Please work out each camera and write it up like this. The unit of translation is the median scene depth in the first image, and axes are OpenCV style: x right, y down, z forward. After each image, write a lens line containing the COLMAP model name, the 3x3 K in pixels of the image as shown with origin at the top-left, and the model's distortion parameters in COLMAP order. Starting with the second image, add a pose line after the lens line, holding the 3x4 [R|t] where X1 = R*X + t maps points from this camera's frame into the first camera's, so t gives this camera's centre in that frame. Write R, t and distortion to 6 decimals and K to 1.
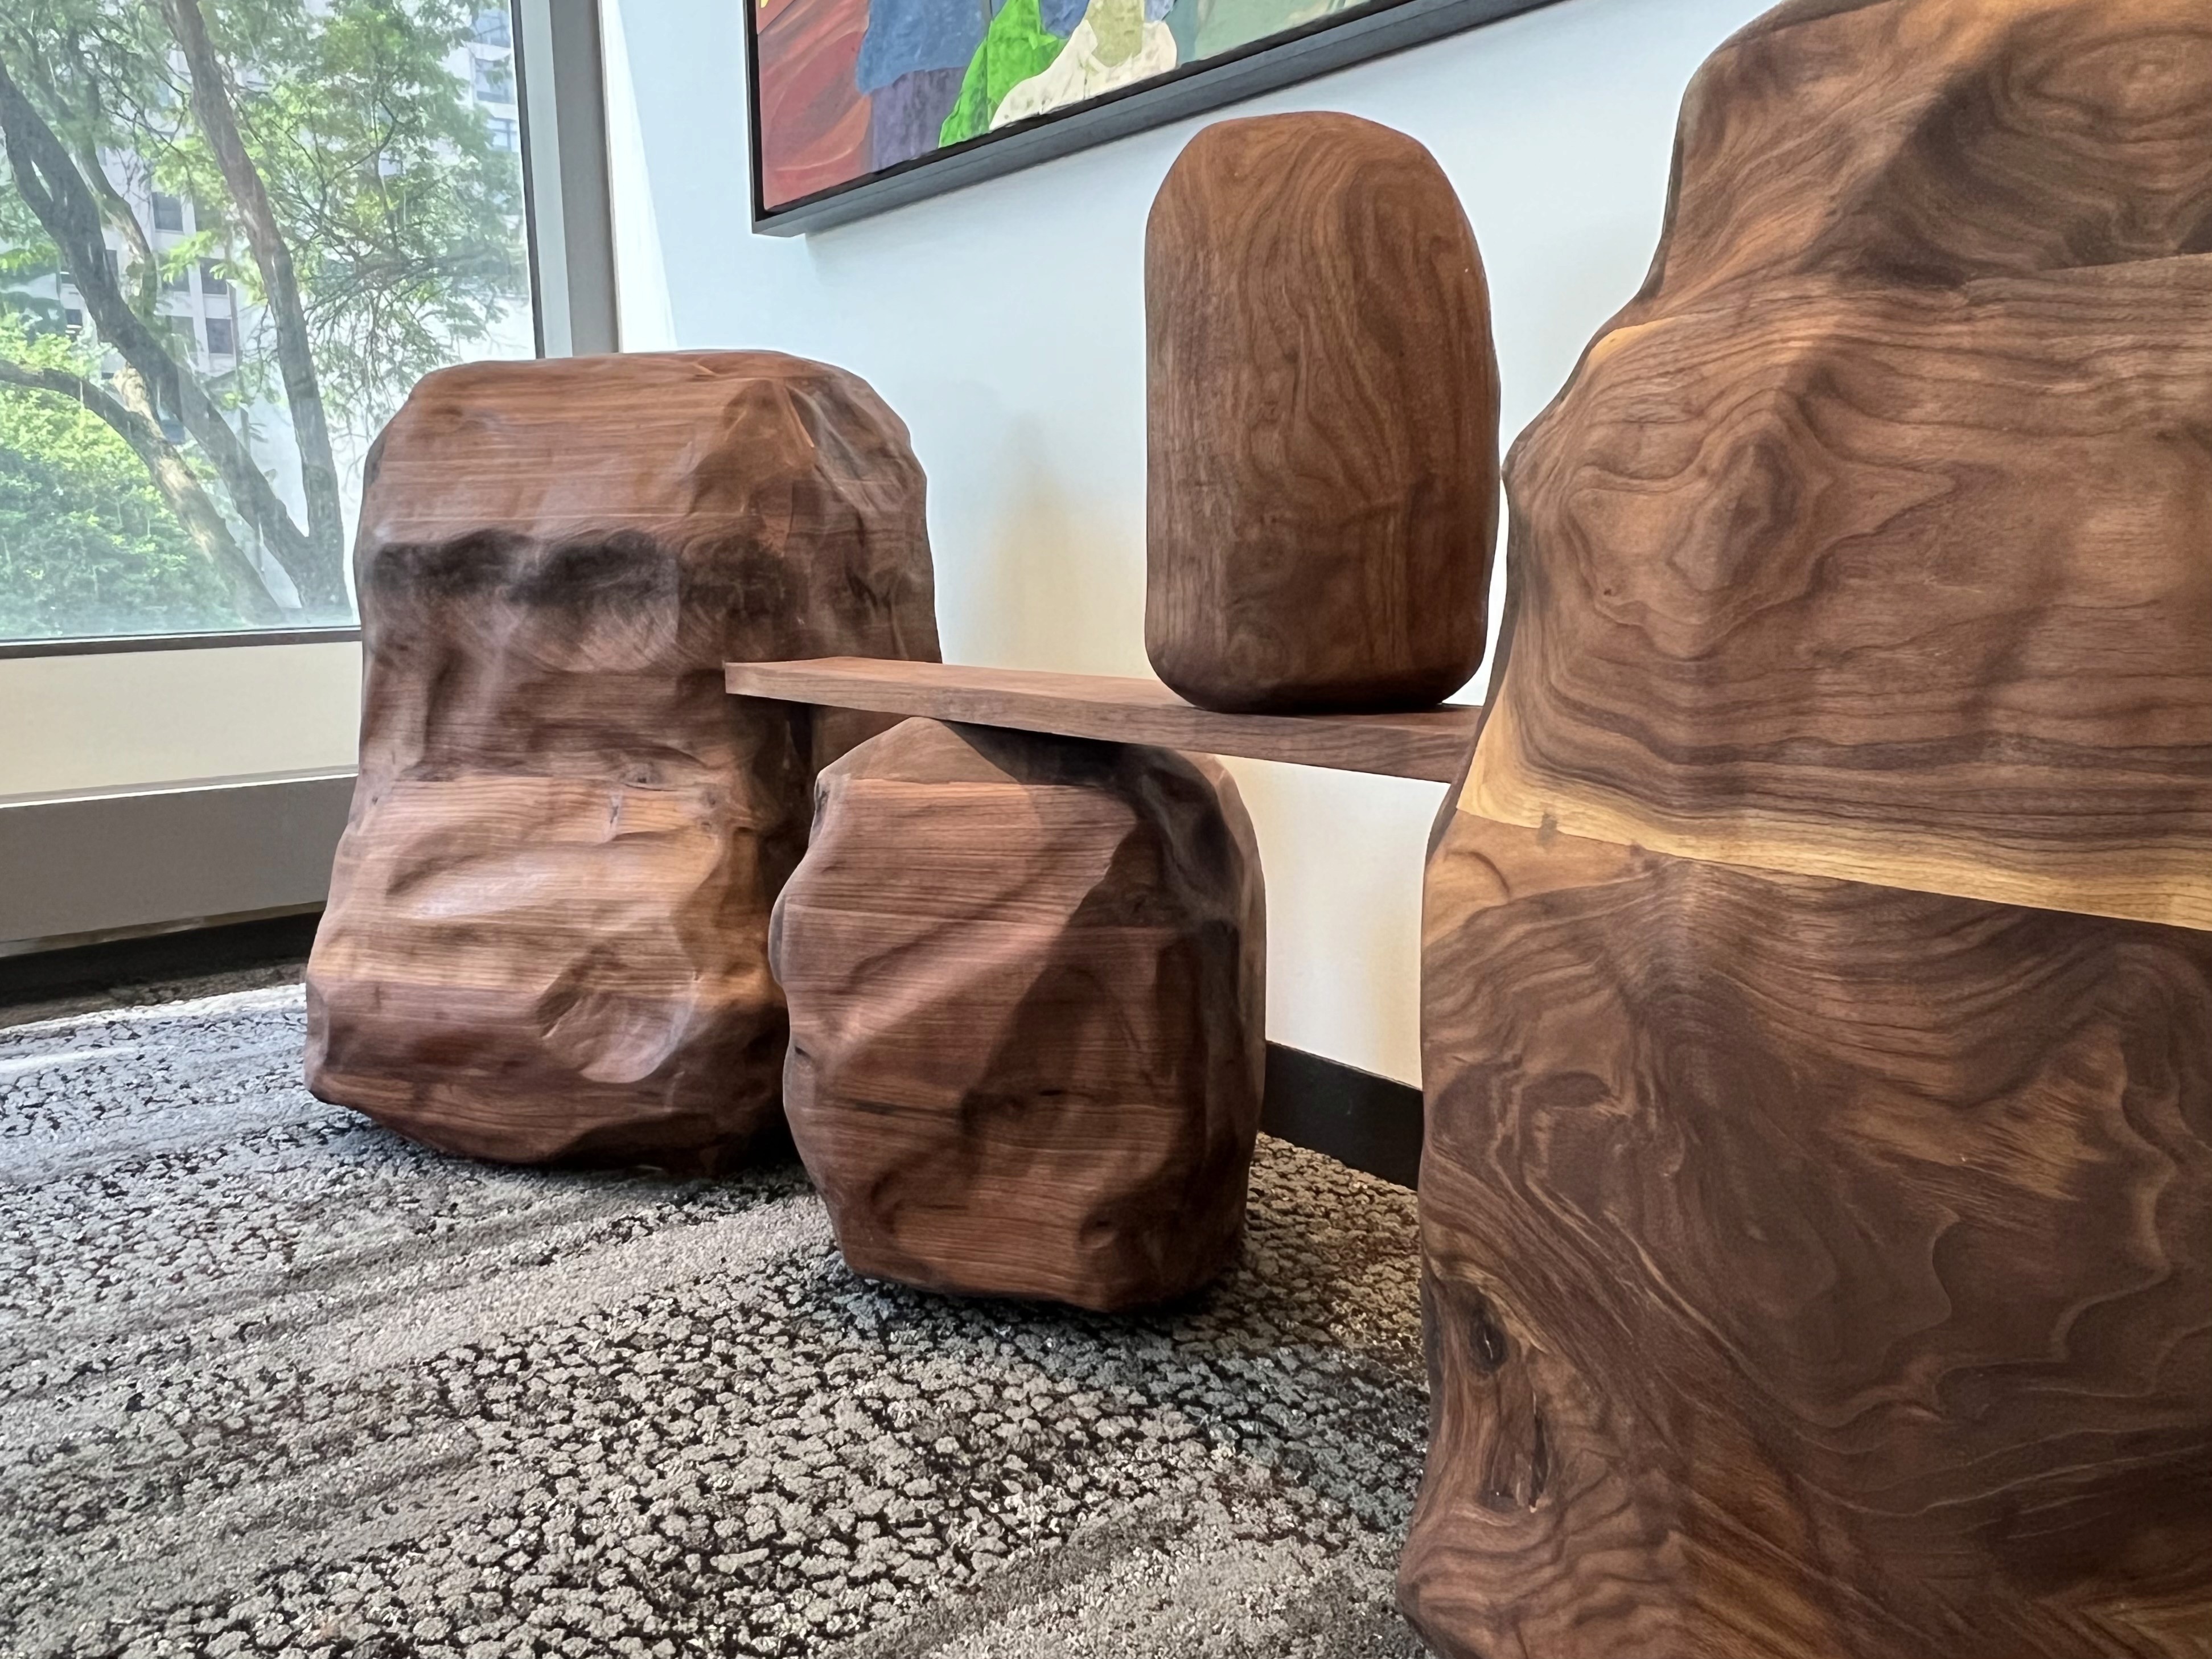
lens RADIAL K [[1670.6, 0, 1071.9], [0, 1670.6, 862.4], [0, 0, 1]] dist [0.003864, -0.002479]
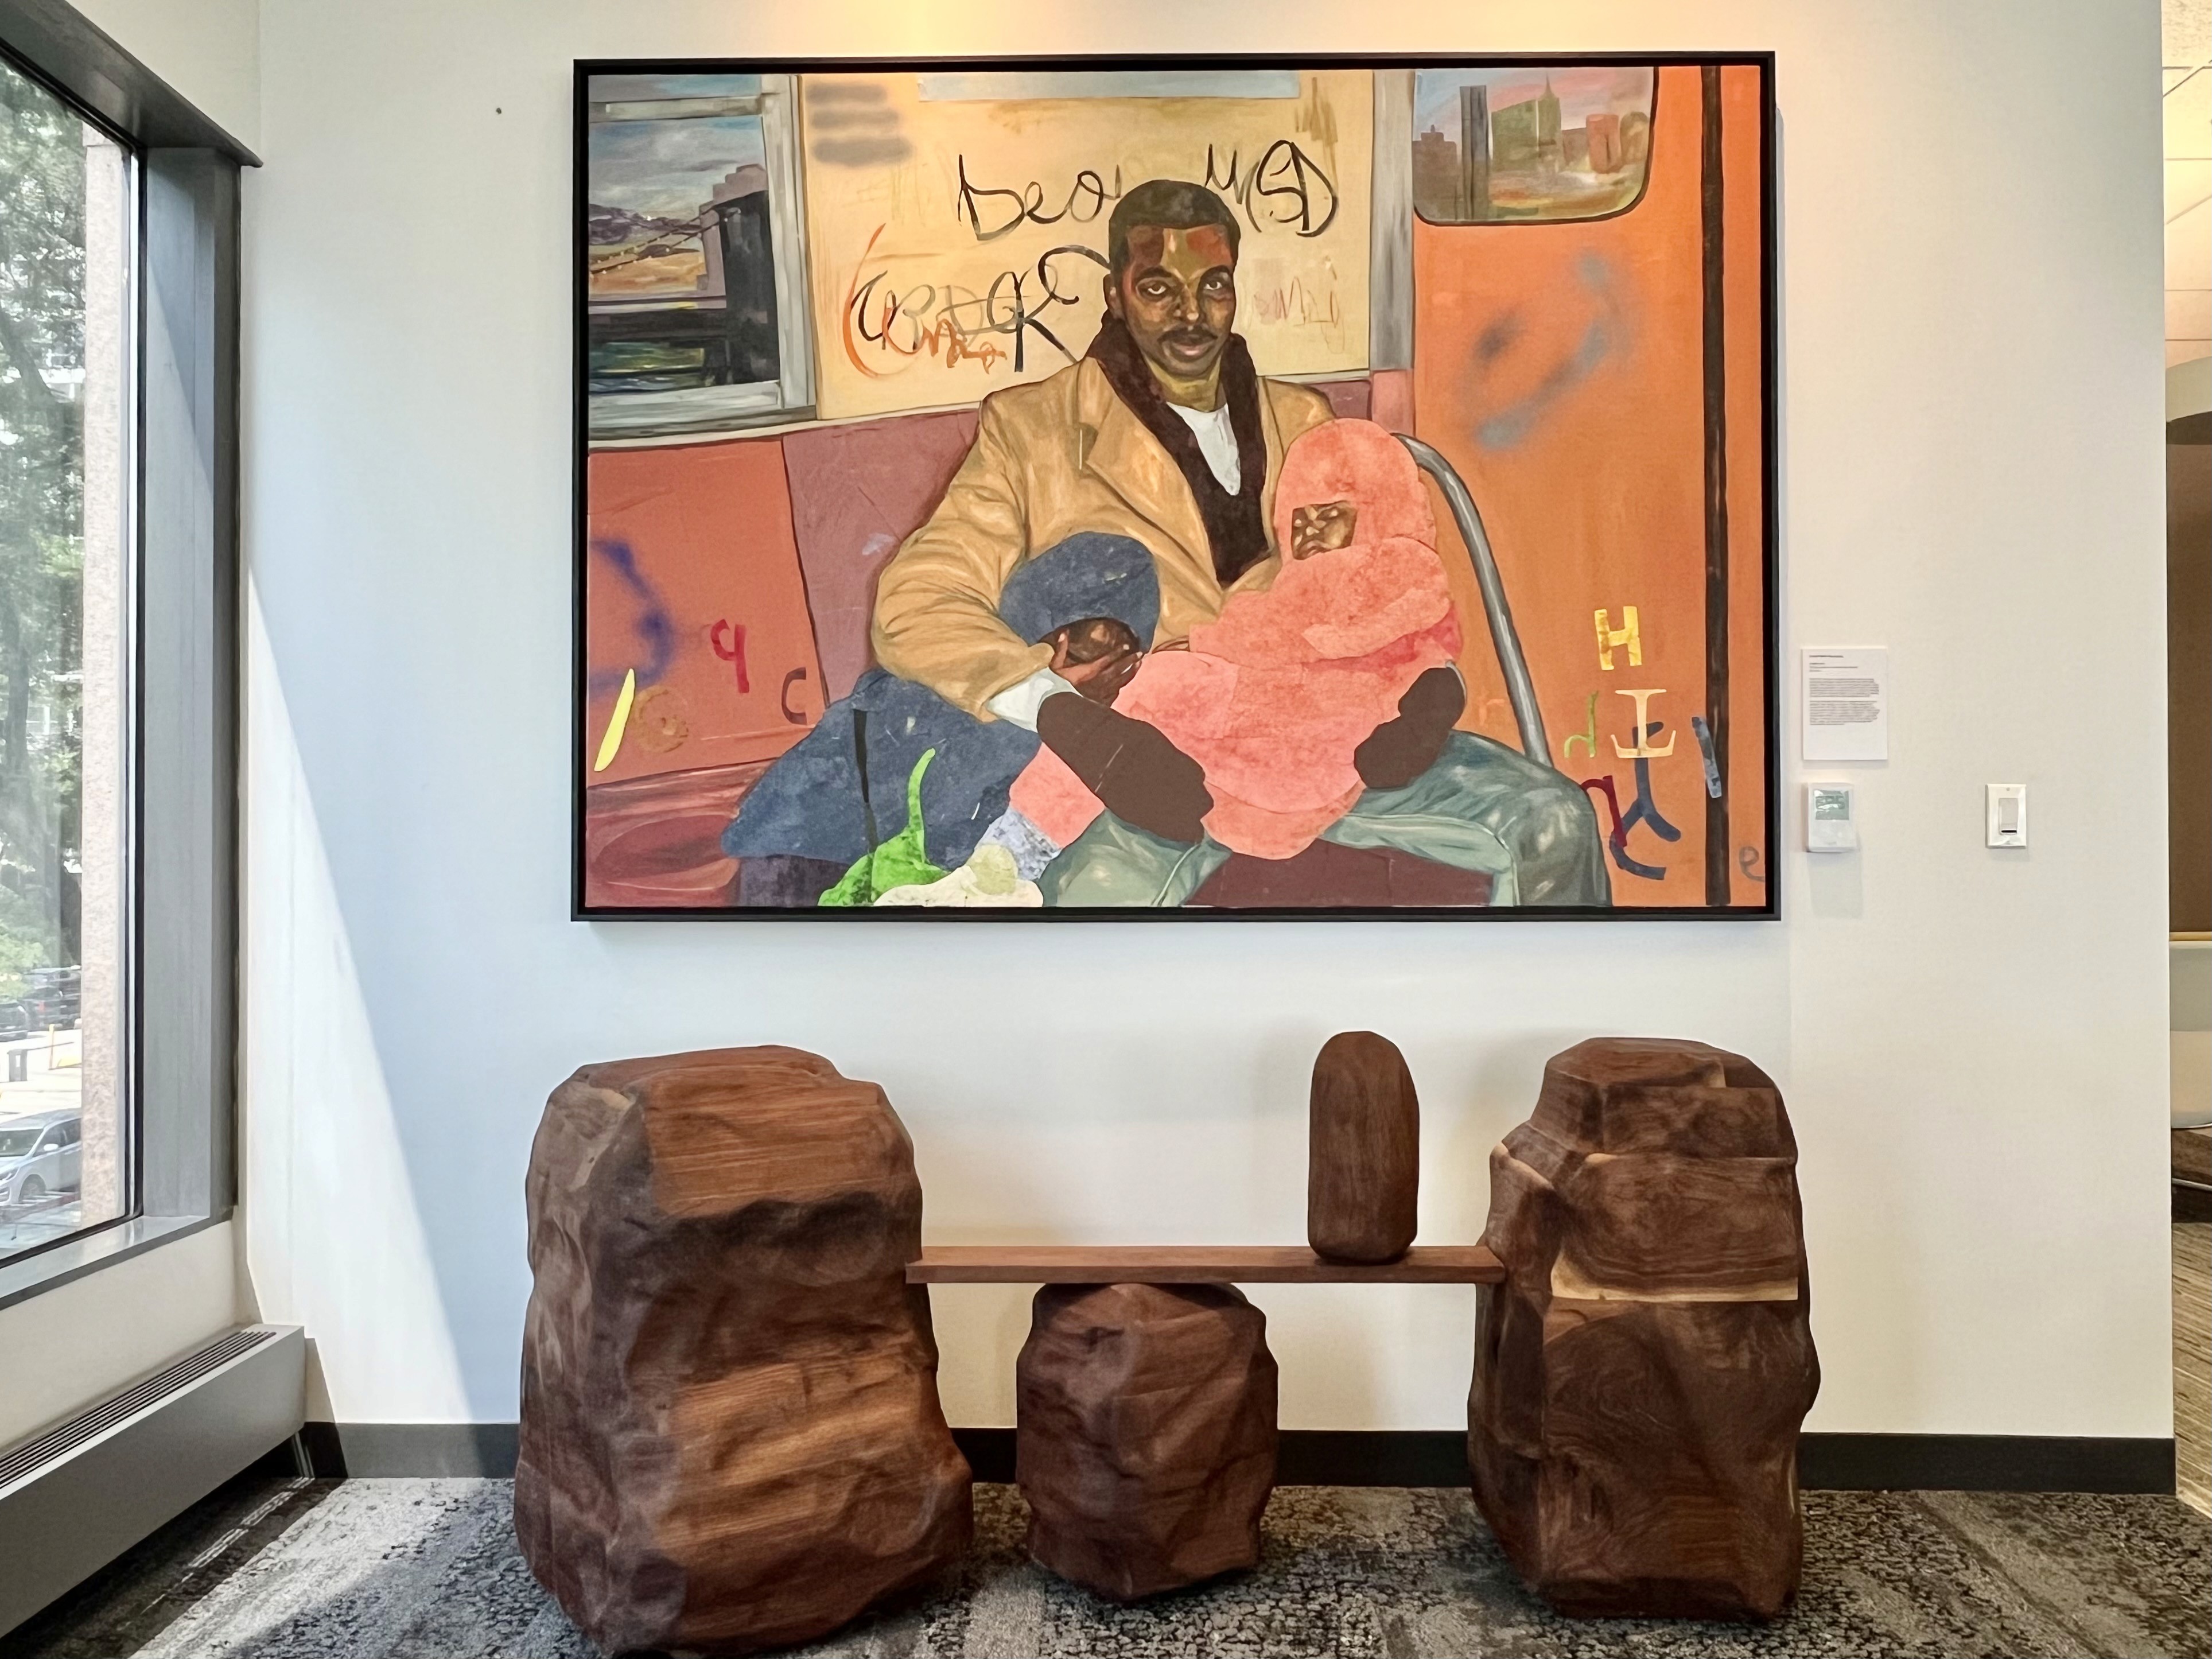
lens RADIAL K [[1670.5, 0, 1071.9], [0, 1670.5, 862.4], [0, 0, 1]] dist [0.003864, -0.002479]
pose [[0.622437, 0.018812, 0.782444, -1.960467], [0.137059, 0.981643, -0.132632, -0.376605], [-0.770576, 0.189796, 0.608433, -0.263670]]
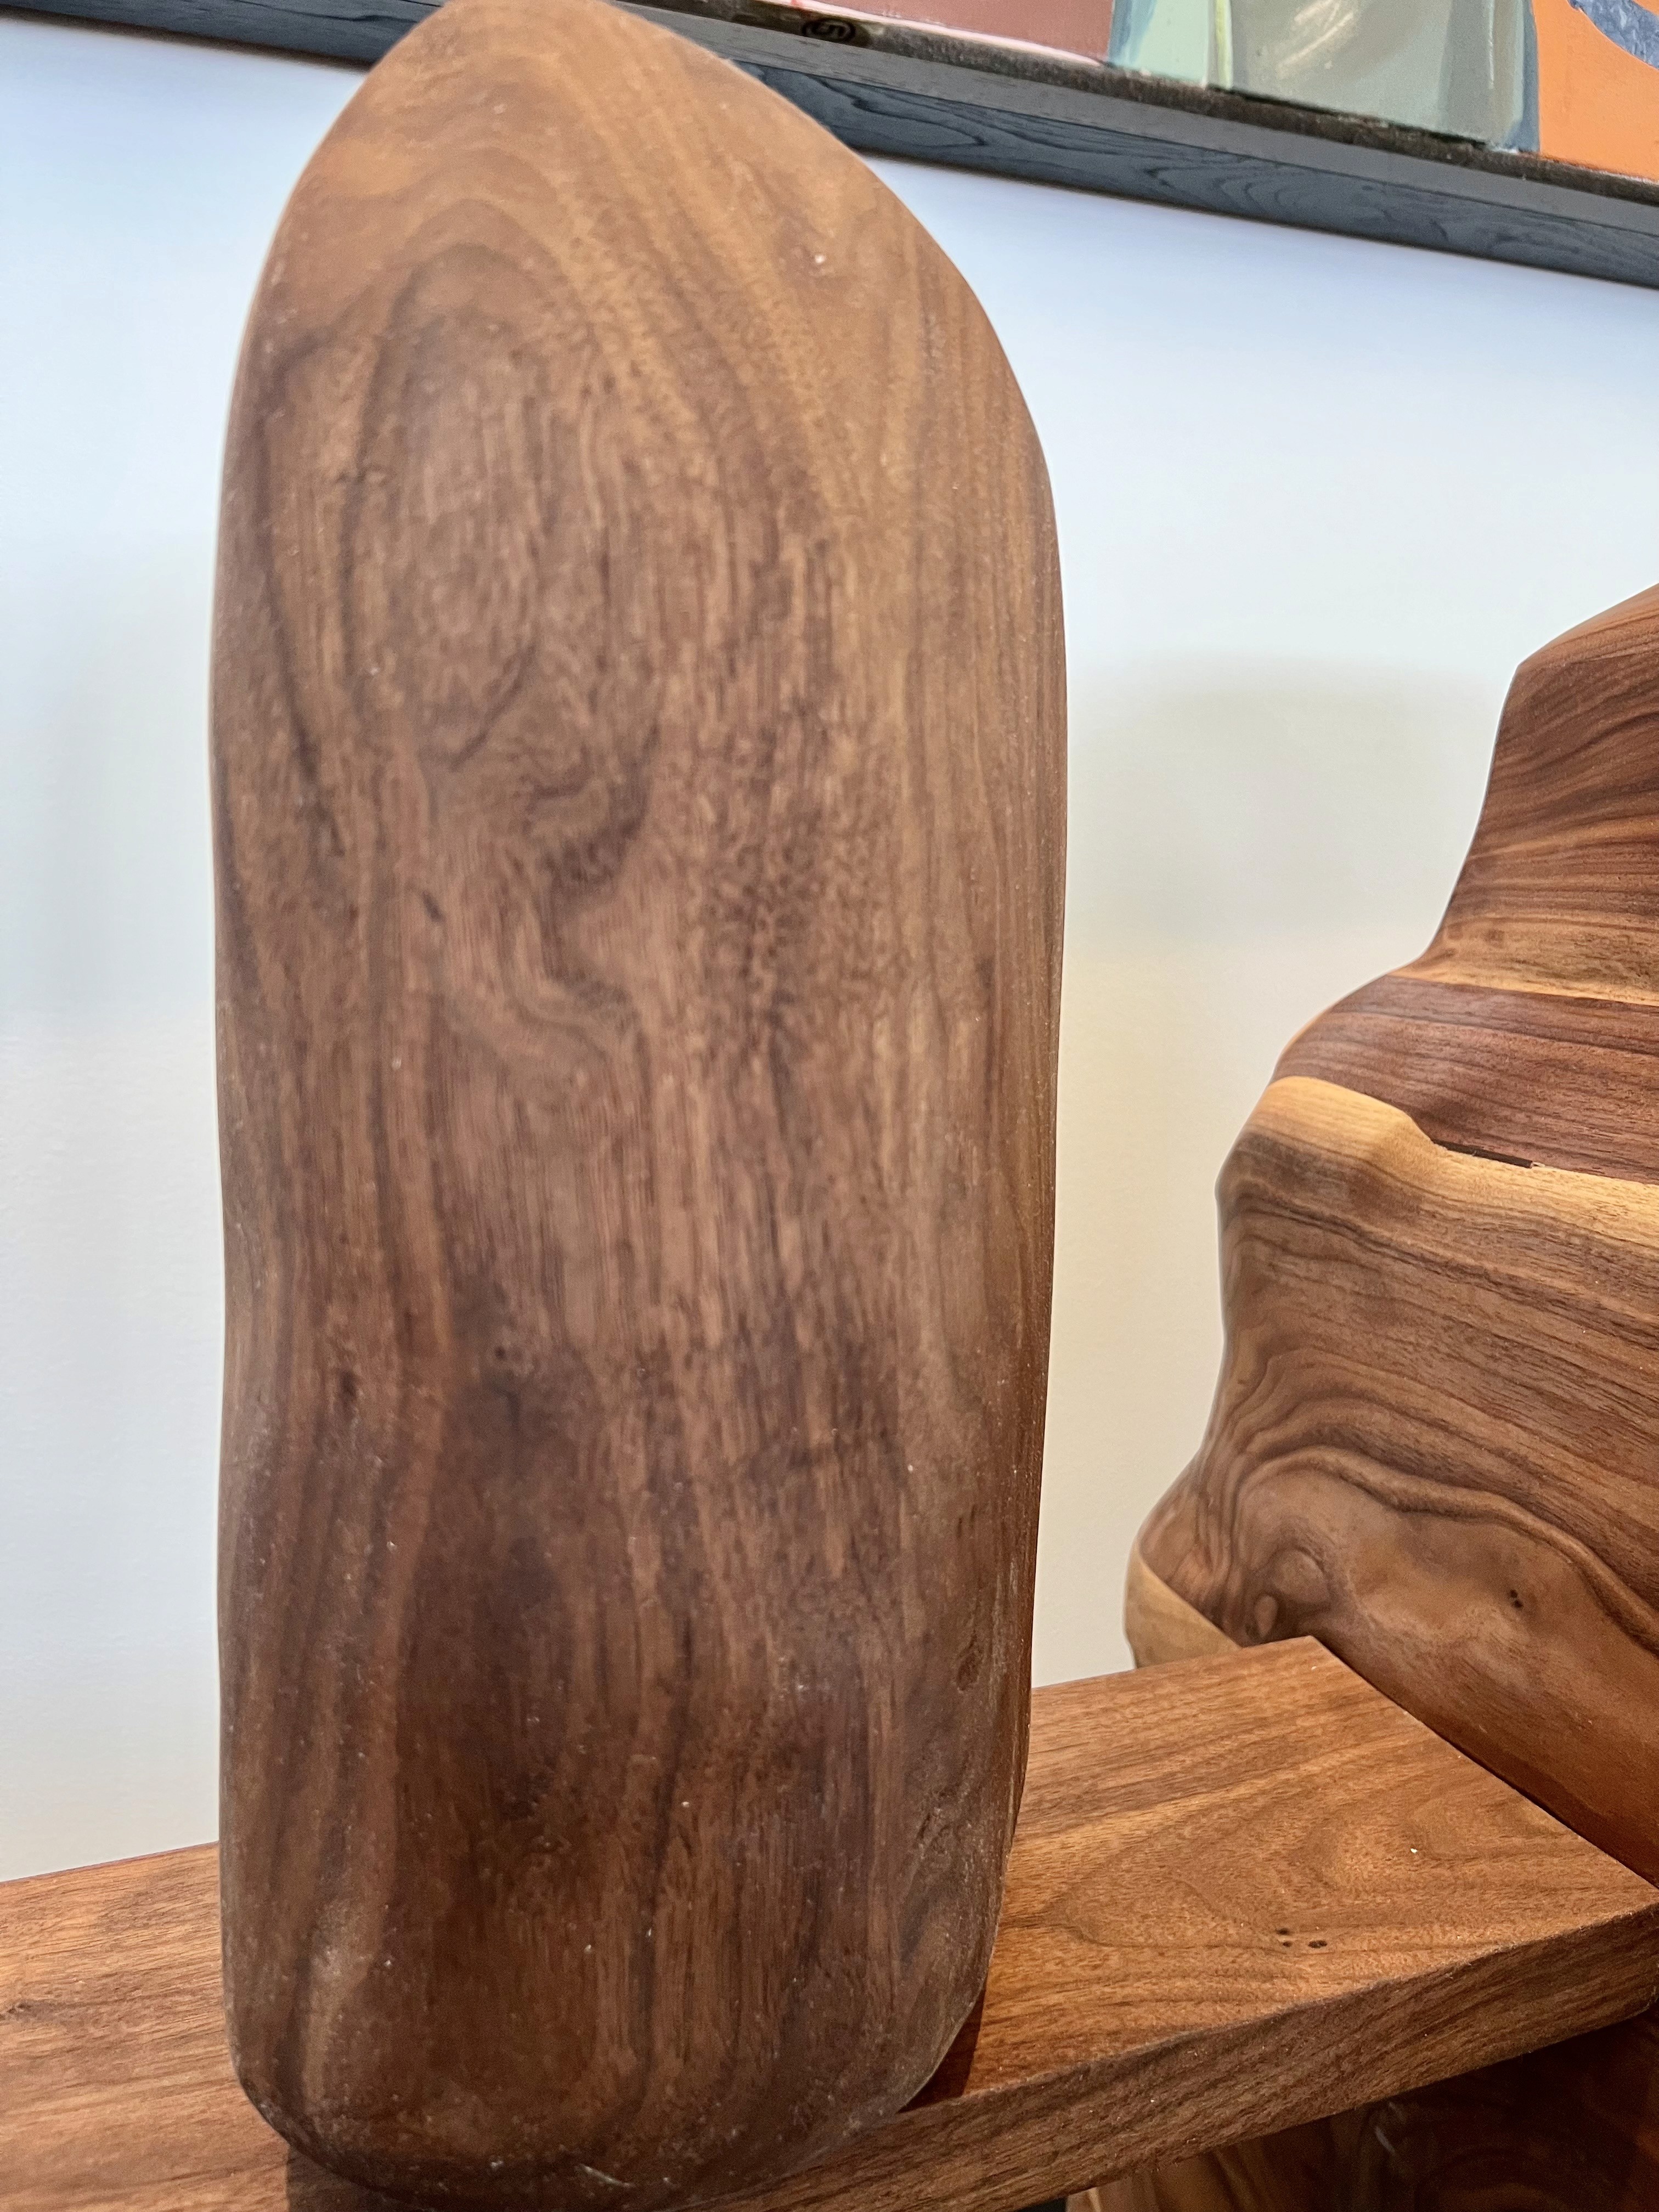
lens RADIAL K [[1701.6, 0, 829.5], [0, 1701.6, 1106.0], [0, 0, 1]] dist [-0.001910, 0.013864]
pose [[0.287605, -0.122588, 0.949871, -0.138803], [0.161313, 0.983806, 0.078125, -0.264829], [-0.944066, 0.130757, 0.302723, 0.811533]]
